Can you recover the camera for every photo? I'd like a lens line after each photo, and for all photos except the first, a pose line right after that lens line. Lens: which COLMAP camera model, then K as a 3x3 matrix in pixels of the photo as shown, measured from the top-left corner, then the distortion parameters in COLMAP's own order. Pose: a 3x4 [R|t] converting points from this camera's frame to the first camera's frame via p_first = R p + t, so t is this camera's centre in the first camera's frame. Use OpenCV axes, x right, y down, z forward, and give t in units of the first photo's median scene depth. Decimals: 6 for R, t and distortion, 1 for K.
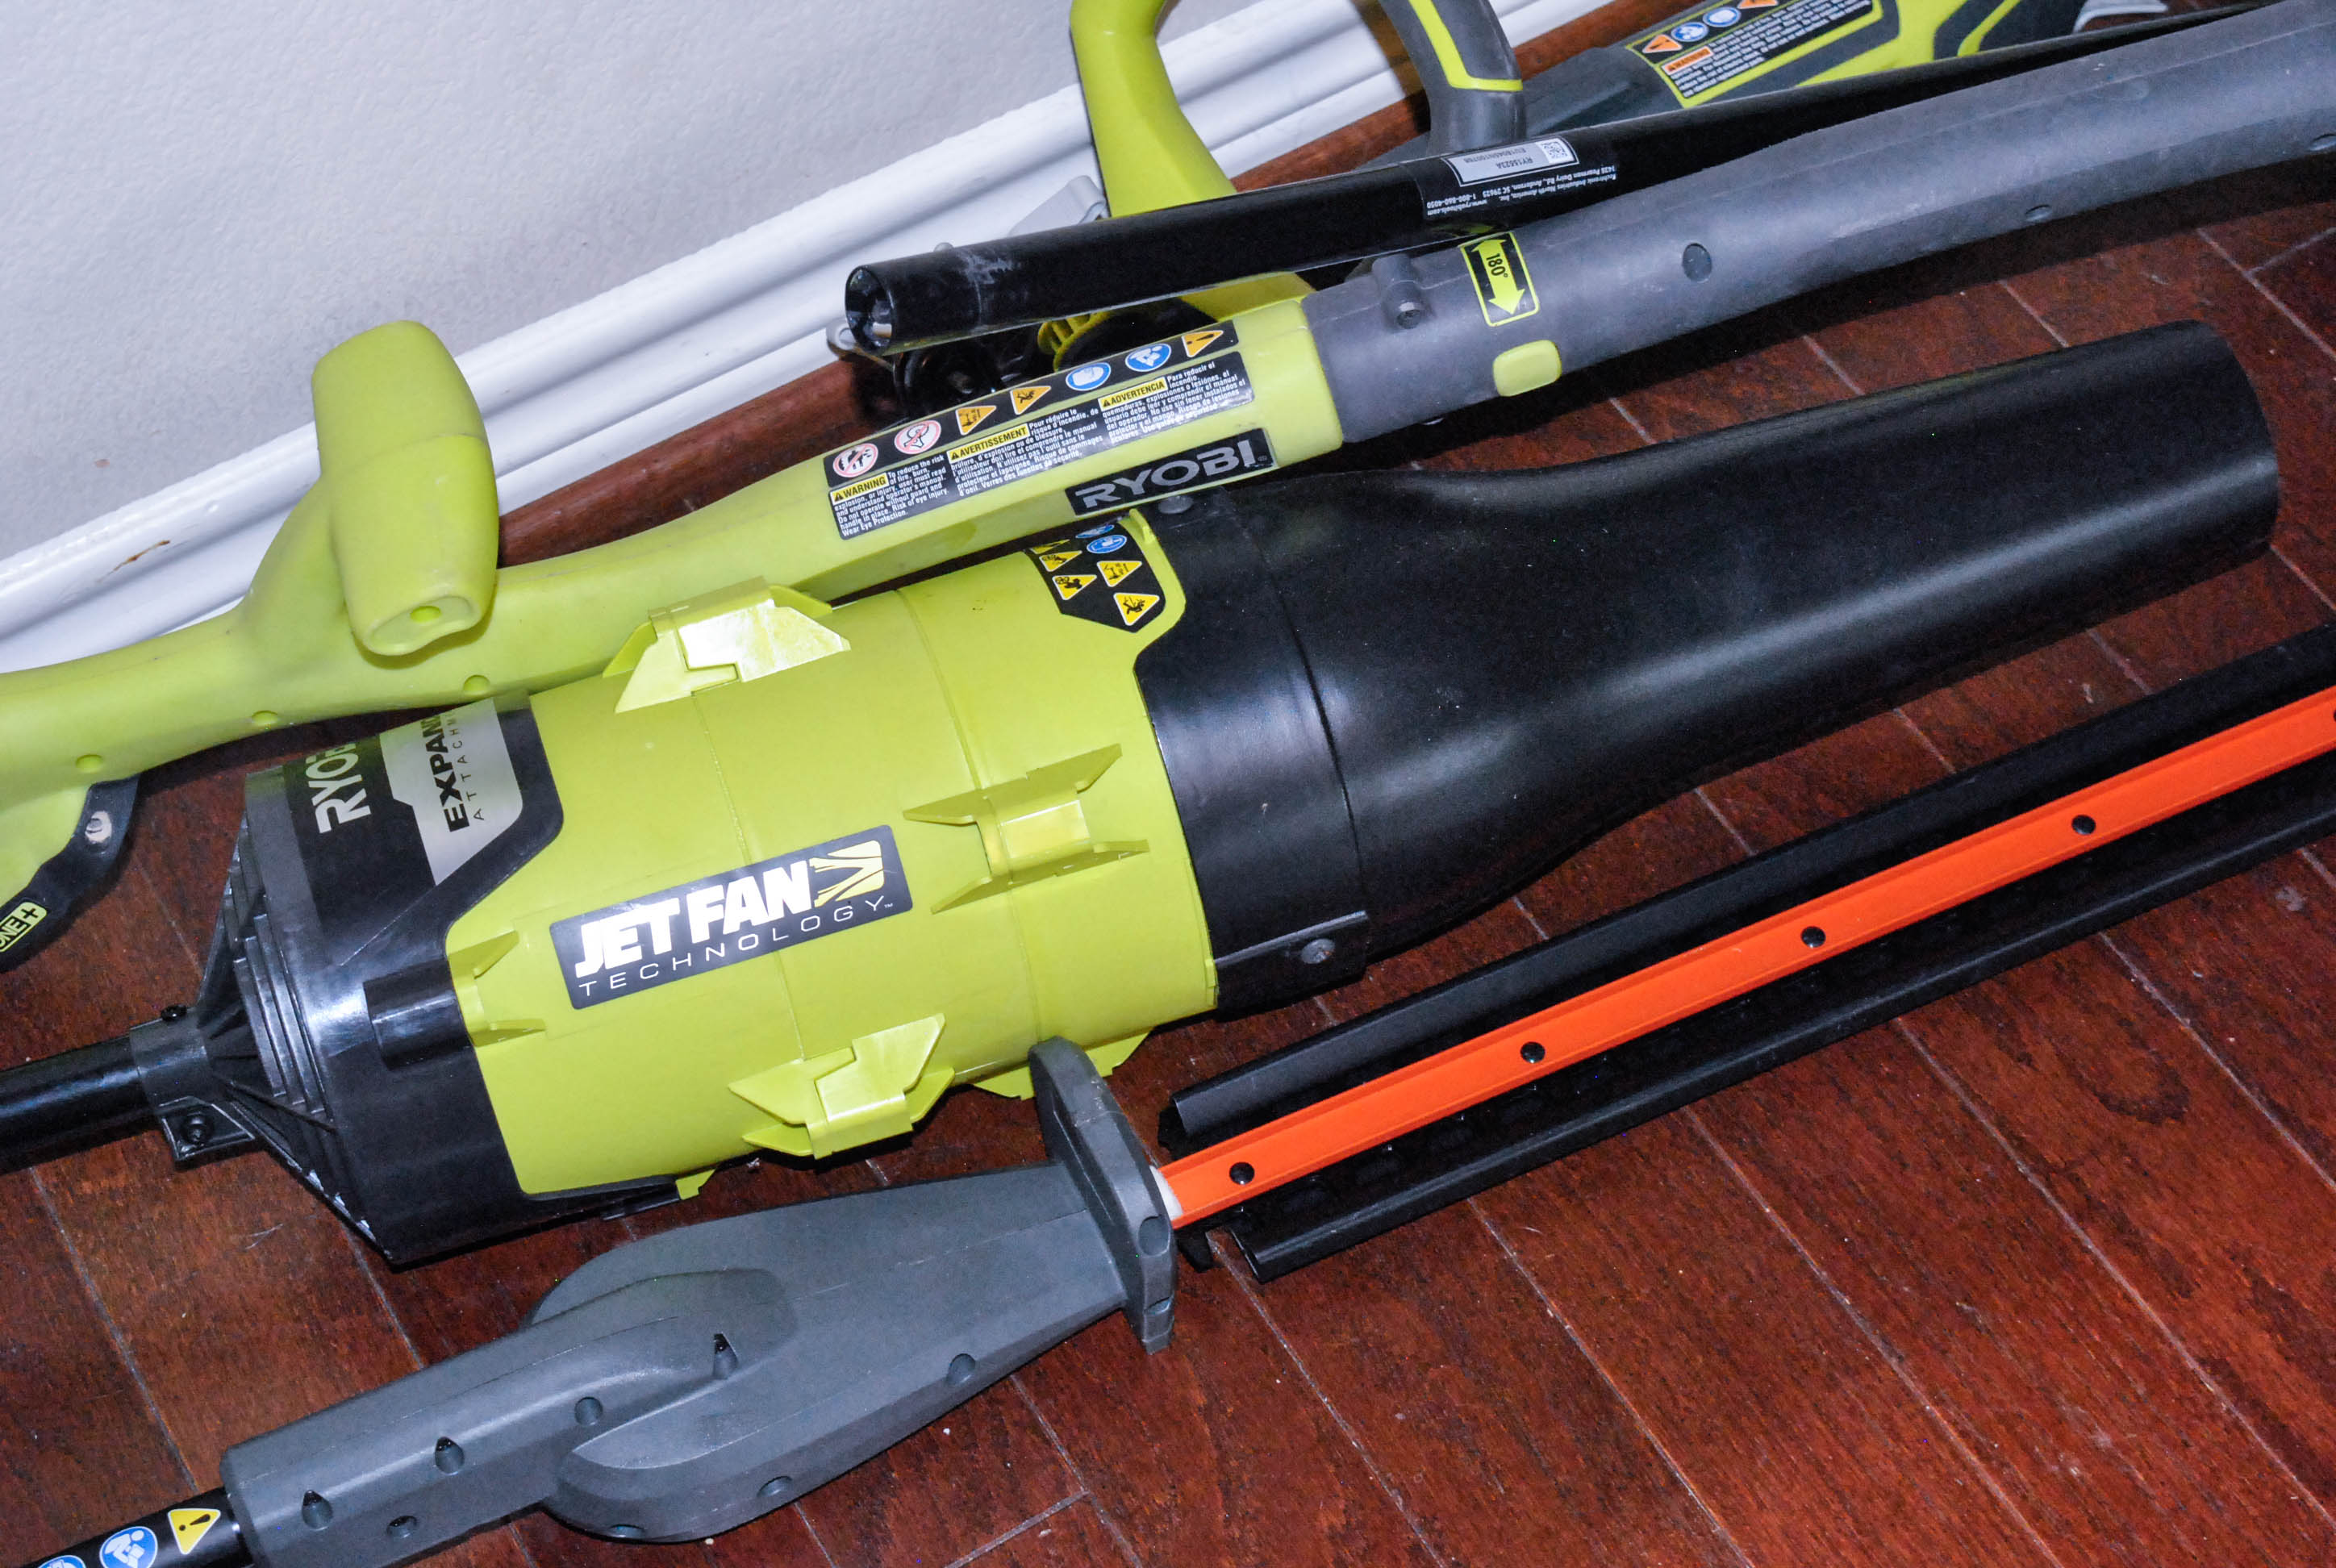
lens RADIAL K [[4101.6, 0, 1168.0], [0, 4101.6, 784.0], [0, 0, 1]] dist [0.028461, -0.213264]
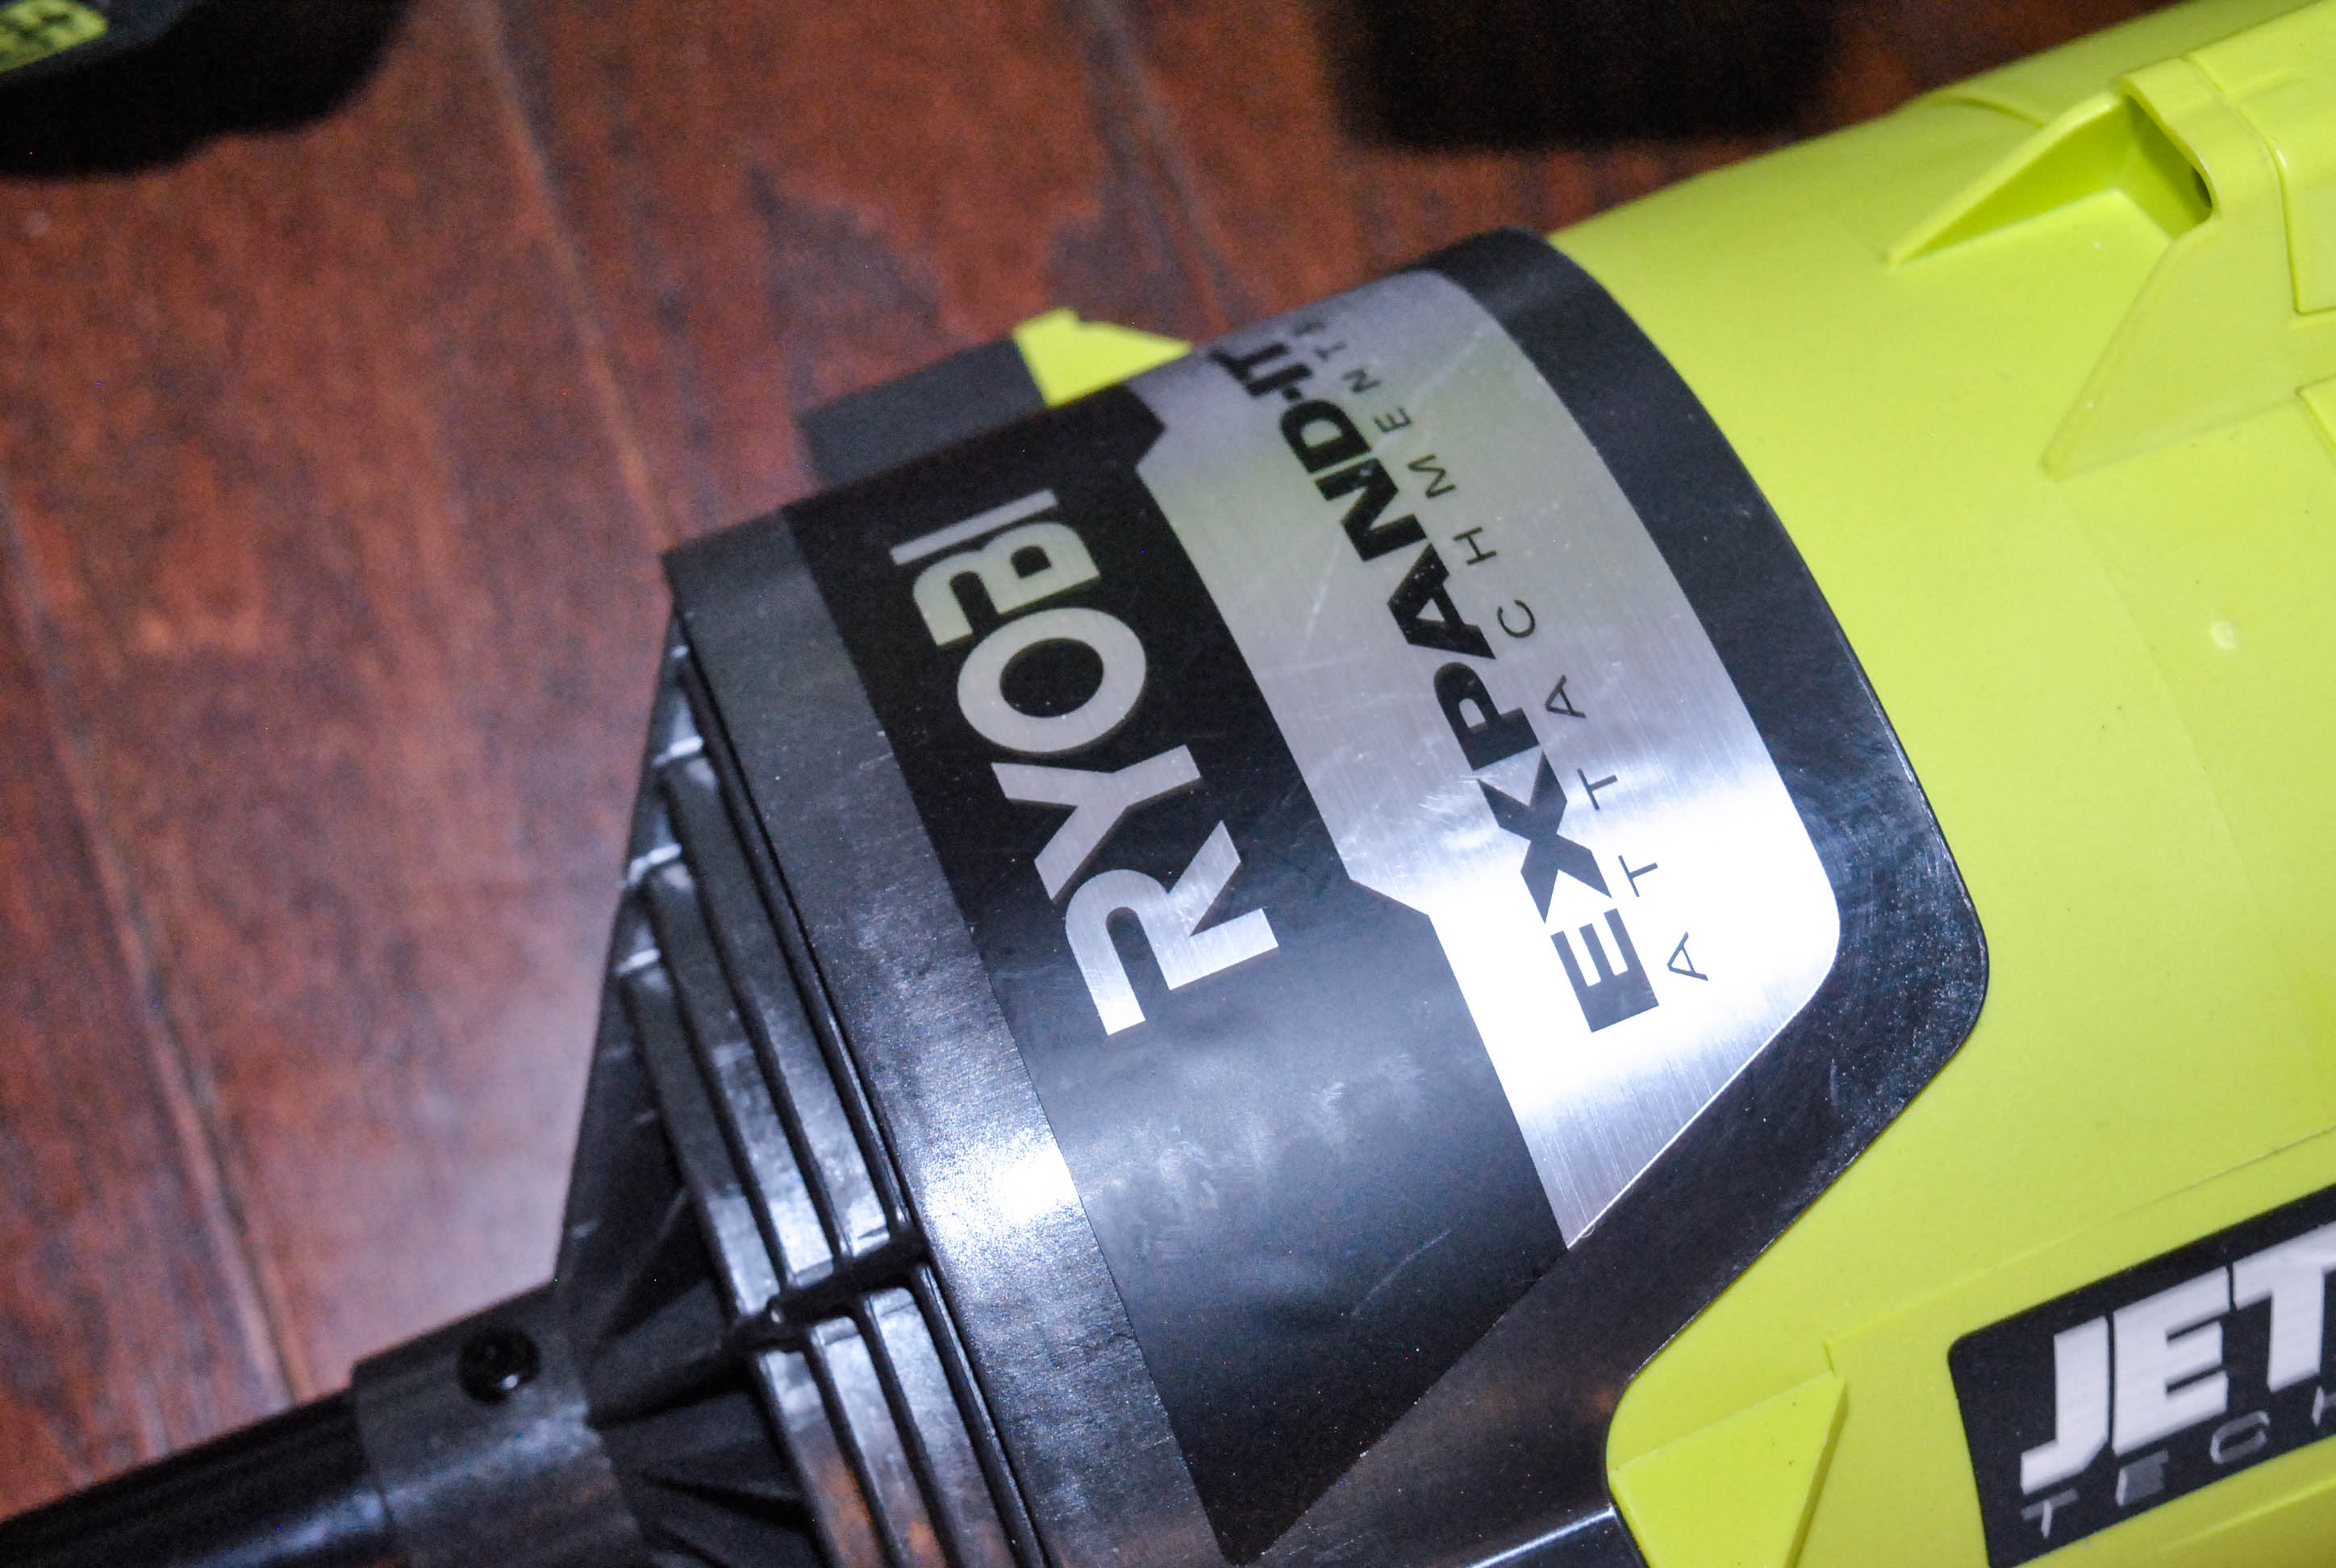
lens RADIAL K [[3908.6, 0, 1168.0], [0, 3908.6, 784.0], [0, 0, 1]] dist [-0.054102, -0.005285]
pose [[0.994153, -0.037498, 0.101265, -0.221640], [-0.007160, 0.912819, 0.408301, -0.106228], [-0.107747, -0.406639, 0.907213, 0.749550]]
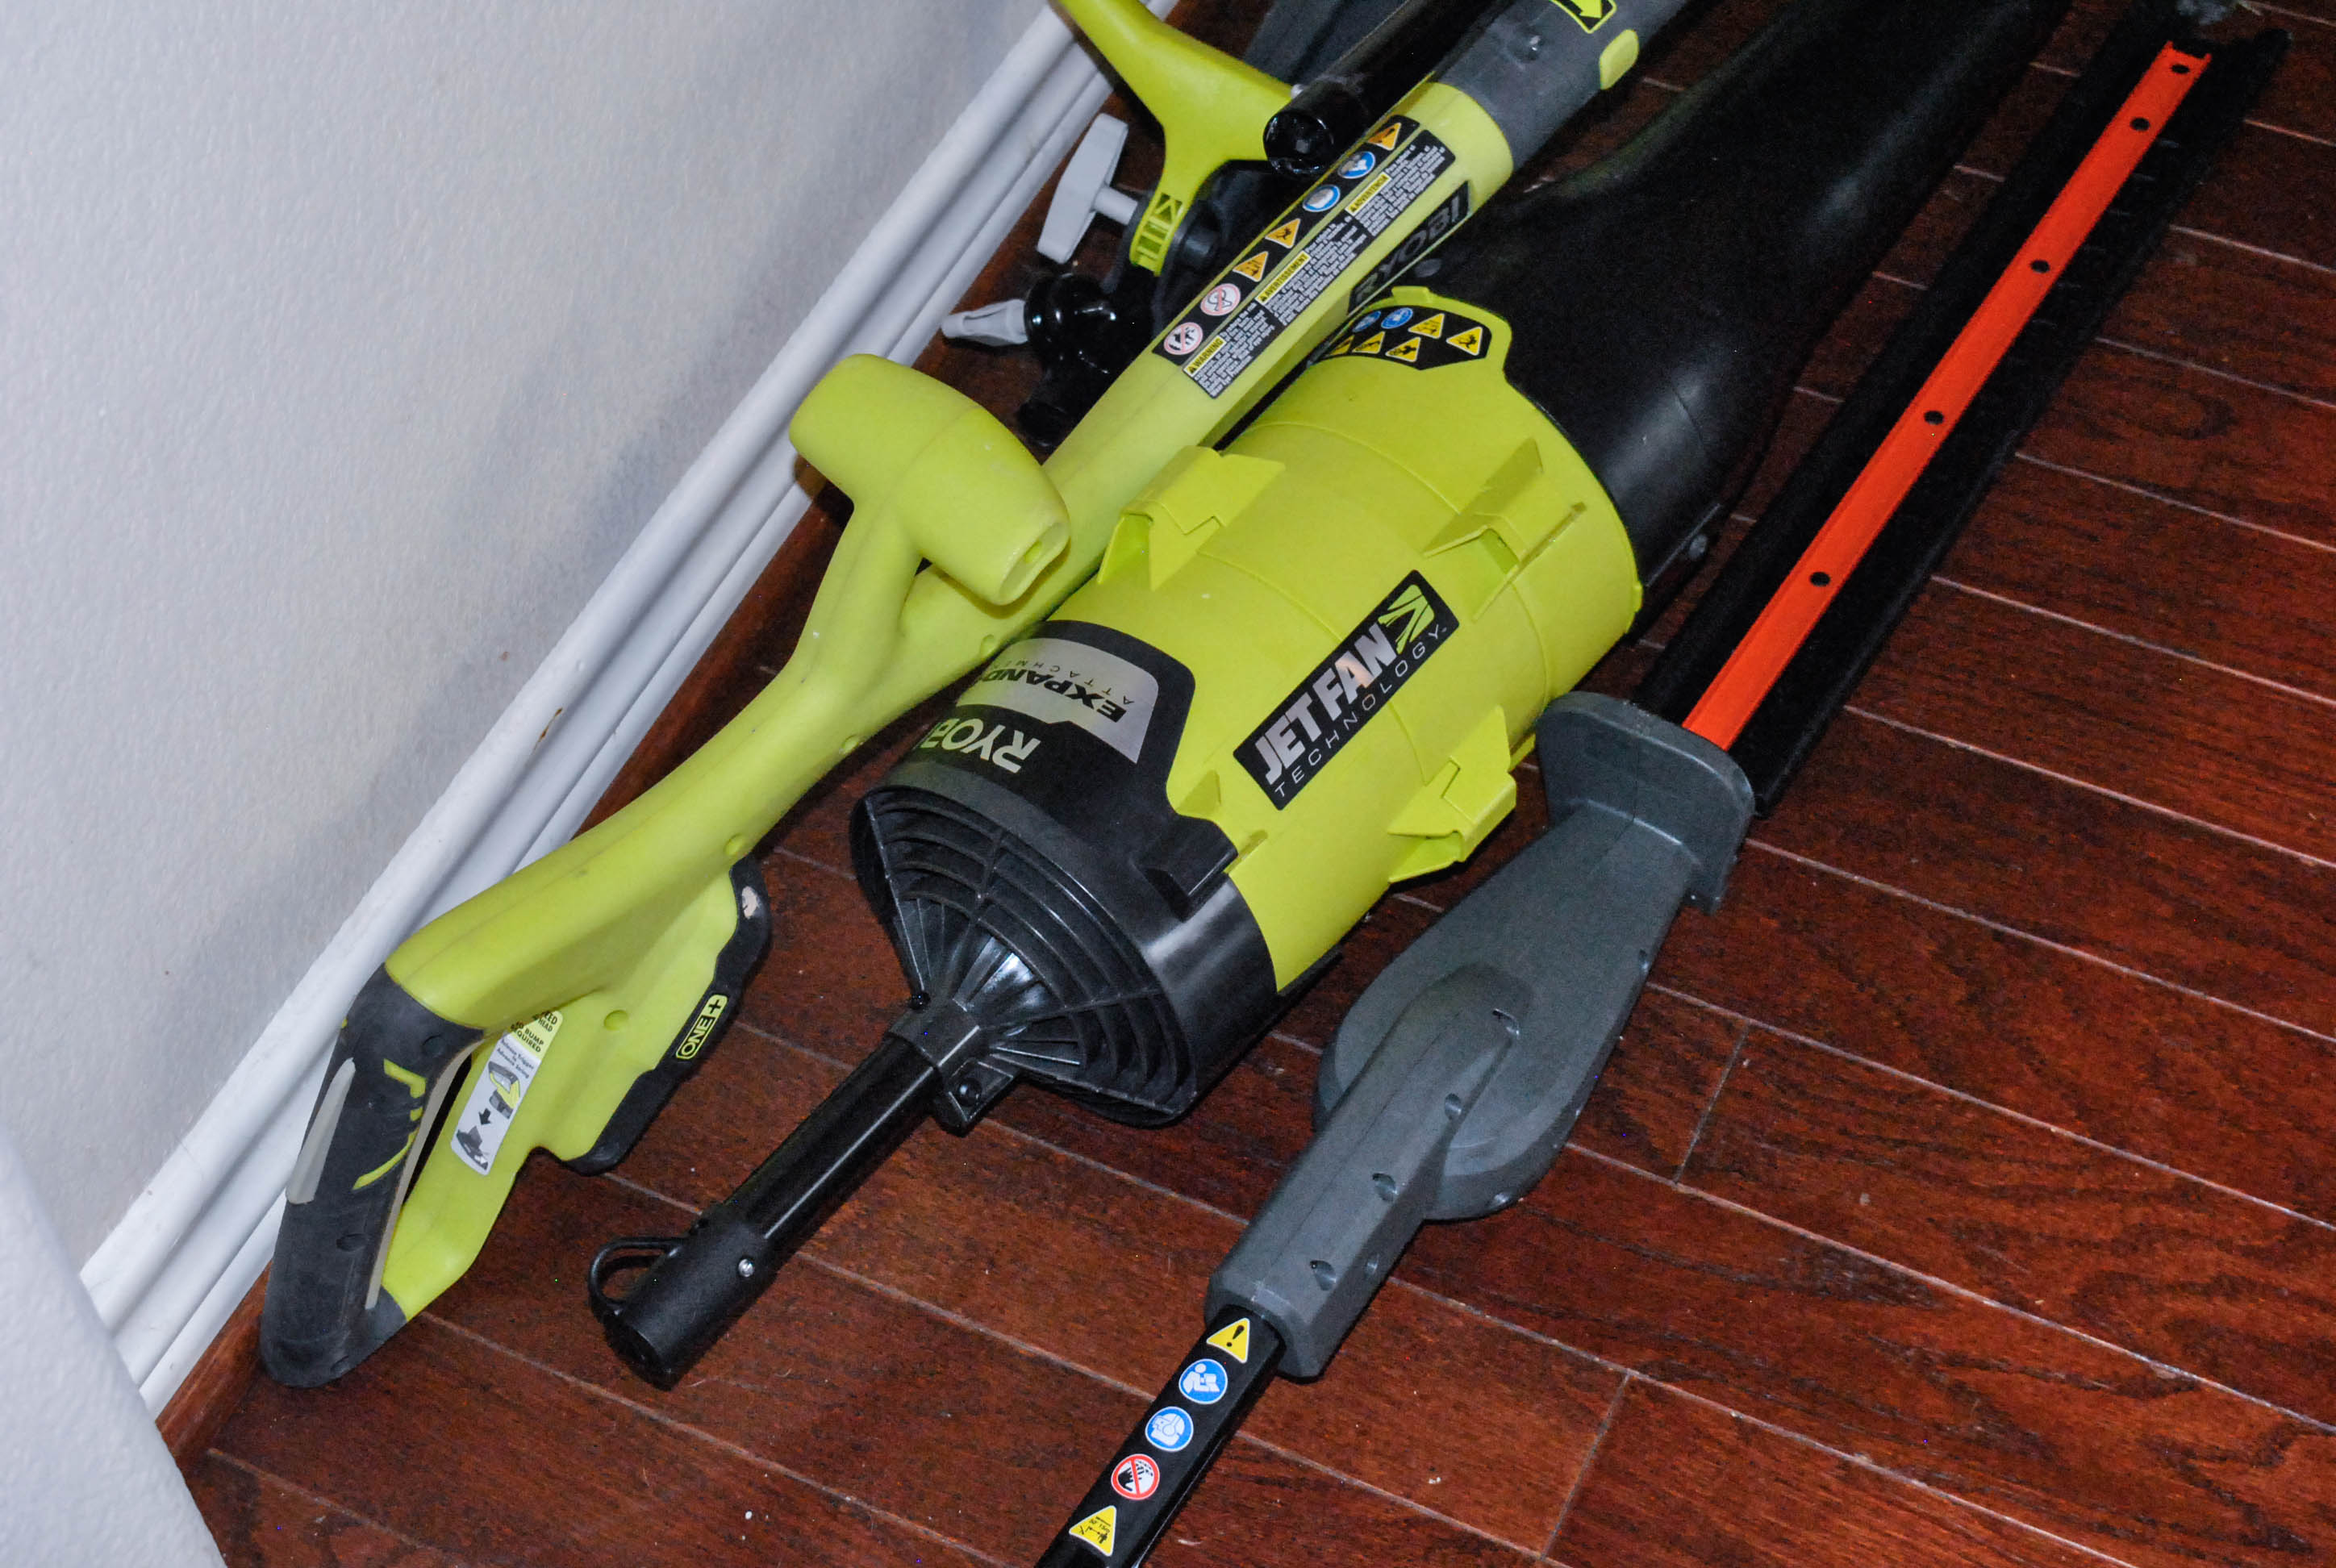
lens RADIAL K [[3908.6, 0, 1168.0], [0, 3908.6, 784.0], [0, 0, 1]] dist [-0.054102, -0.005285]
pose [[0.841972, -0.422950, 0.334957, -0.521395], [0.442691, 0.896469, 0.019192, 0.012190], [-0.308396, 0.132123, 0.942038, -0.036811]]
